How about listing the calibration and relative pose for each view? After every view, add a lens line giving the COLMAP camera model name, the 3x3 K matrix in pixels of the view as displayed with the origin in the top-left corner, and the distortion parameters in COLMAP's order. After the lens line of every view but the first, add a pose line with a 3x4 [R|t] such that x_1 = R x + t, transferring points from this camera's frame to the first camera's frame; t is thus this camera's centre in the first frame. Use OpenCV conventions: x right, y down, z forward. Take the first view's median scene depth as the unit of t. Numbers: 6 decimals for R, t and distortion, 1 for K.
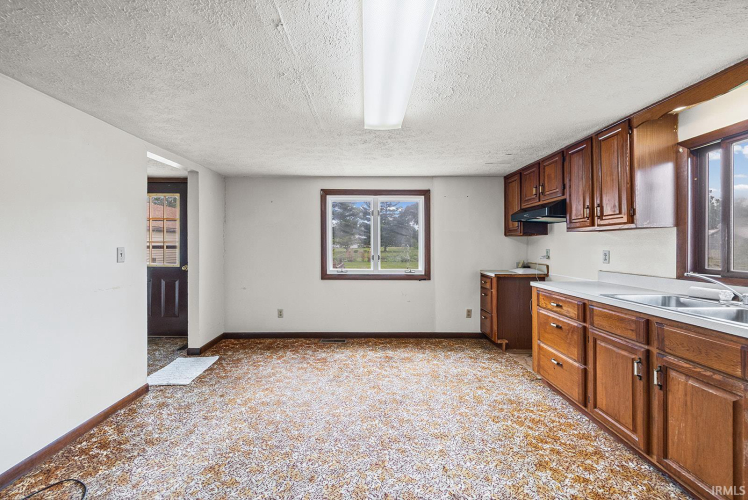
lens RADIAL K [[298.5, 0, 363.8], [0, 298.5, 243.4], [0, 0, 1]] dist [-0.000036, -0.000031]
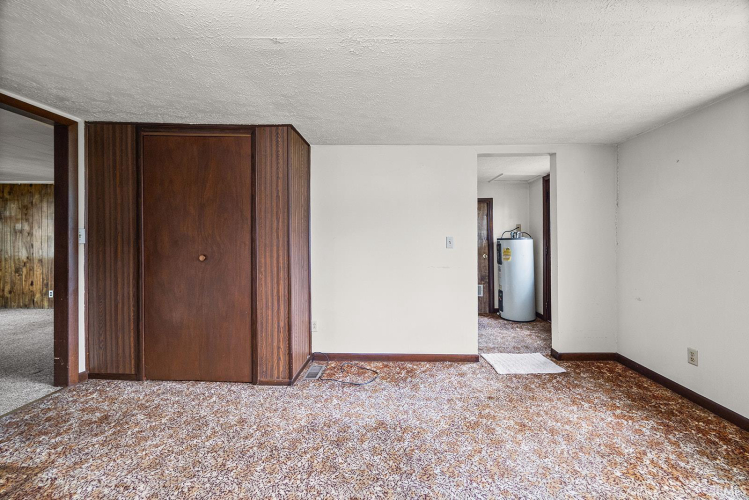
lens RADIAL K [[290.6, 0, 392.0], [0, 290.6, 242.1], [0, 0, 1]] dist [-0.001711, -0.000285]
pose [[-0.004232, 0.007031, -0.999966, 0.407505], [0.002421, 0.999972, 0.007021, 0.022945], [0.999988, -0.002392, -0.004249, 0.685773]]
